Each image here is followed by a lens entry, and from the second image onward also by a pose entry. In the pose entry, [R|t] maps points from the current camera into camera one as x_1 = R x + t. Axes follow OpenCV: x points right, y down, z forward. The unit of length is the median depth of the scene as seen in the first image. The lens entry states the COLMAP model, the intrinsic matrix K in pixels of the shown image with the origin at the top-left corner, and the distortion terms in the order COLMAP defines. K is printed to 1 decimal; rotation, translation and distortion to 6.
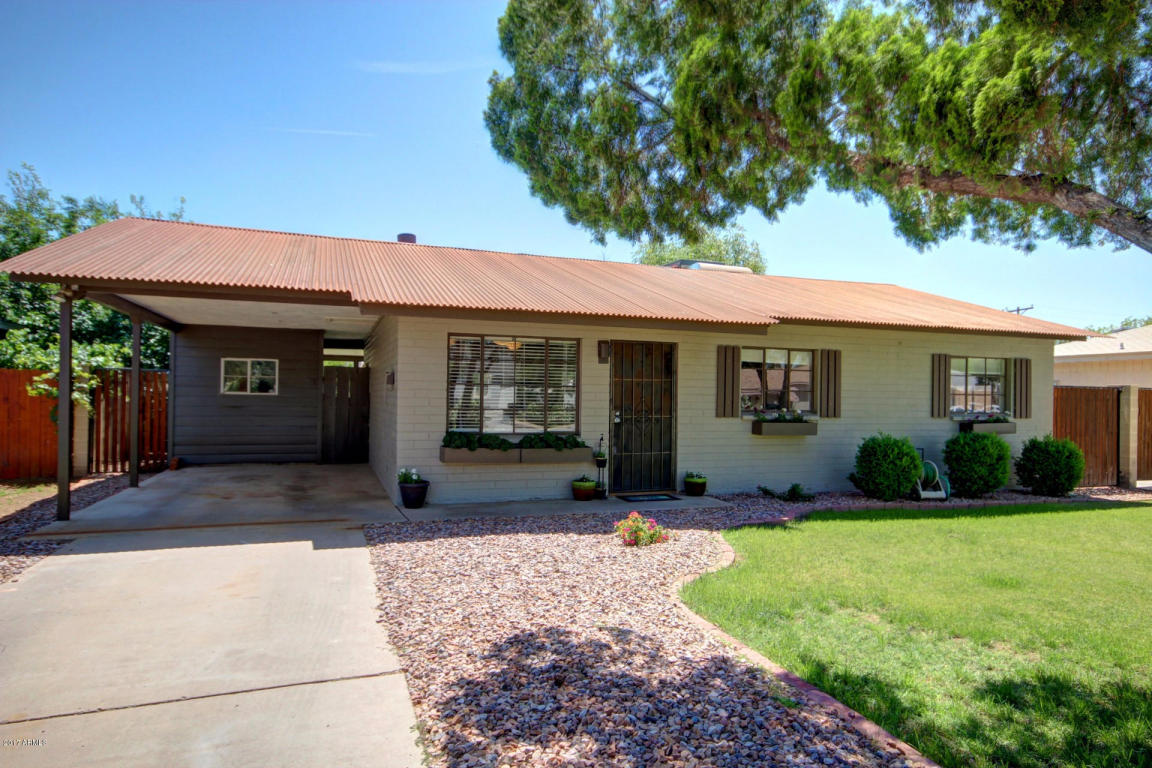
lens RADIAL K [[688.8, 0, 578.6], [0, 688.8, 384.1], [0, 0, 1]] dist [0.001612, 0.000483]
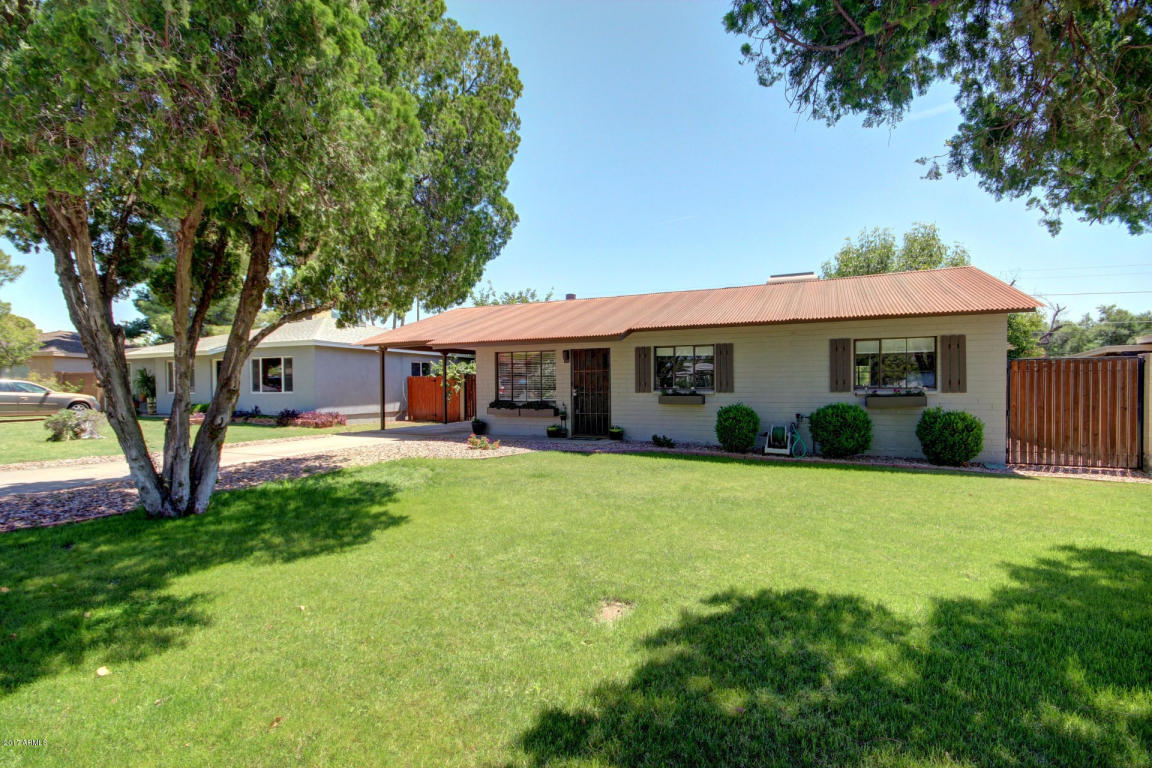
lens RADIAL K [[530.8, 0, 578.6], [0, 530.8, 389.4], [0, 0, 1]] dist [-0.001159, 0.001225]
pose [[0.706414, -0.013773, -0.707665, 1.029191], [0.022295, 0.999748, 0.002798, 0.036731], [0.707448, -0.017754, 0.706543, 0.041298]]
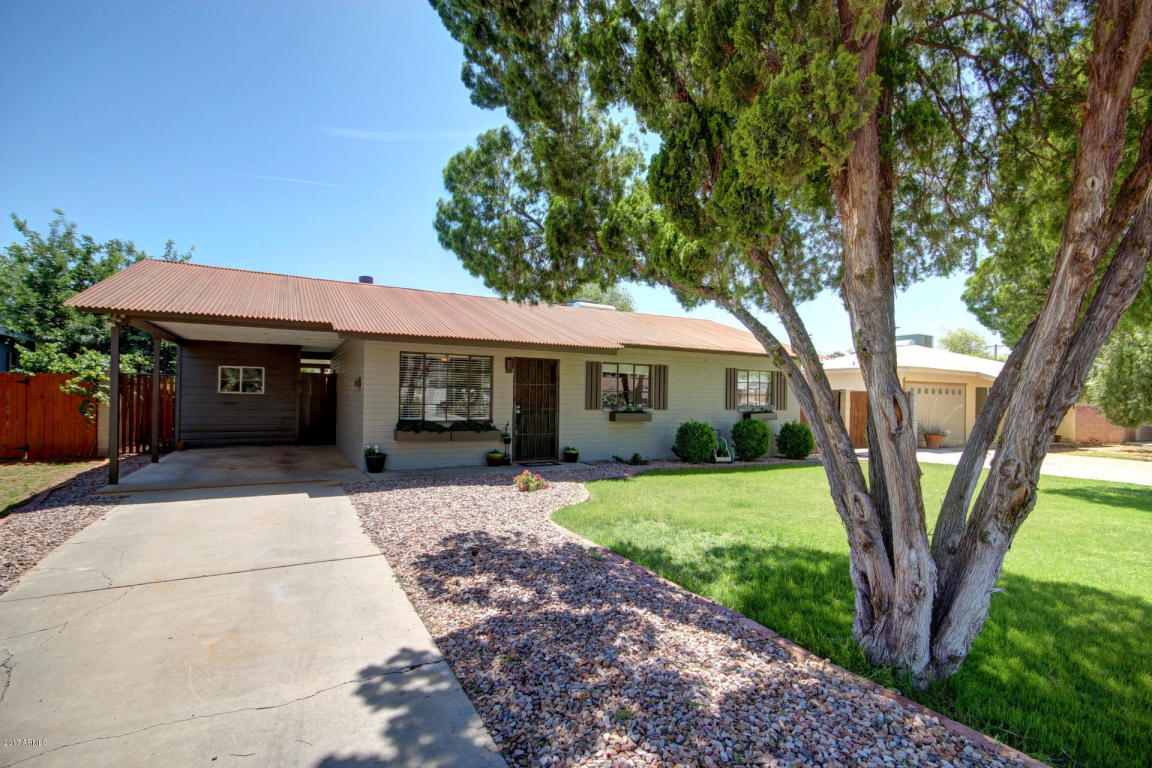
lens RADIAL K [[530.8, 0, 575.4], [0, 530.8, 379.1], [0, 0, 1]] dist [-0.001159, 0.001225]
pose [[0.988861, 0.006104, 0.148719, 0.007612], [-0.004101, 0.999897, -0.013773, -0.001990], [-0.148788, 0.013010, 0.988784, -0.141229]]
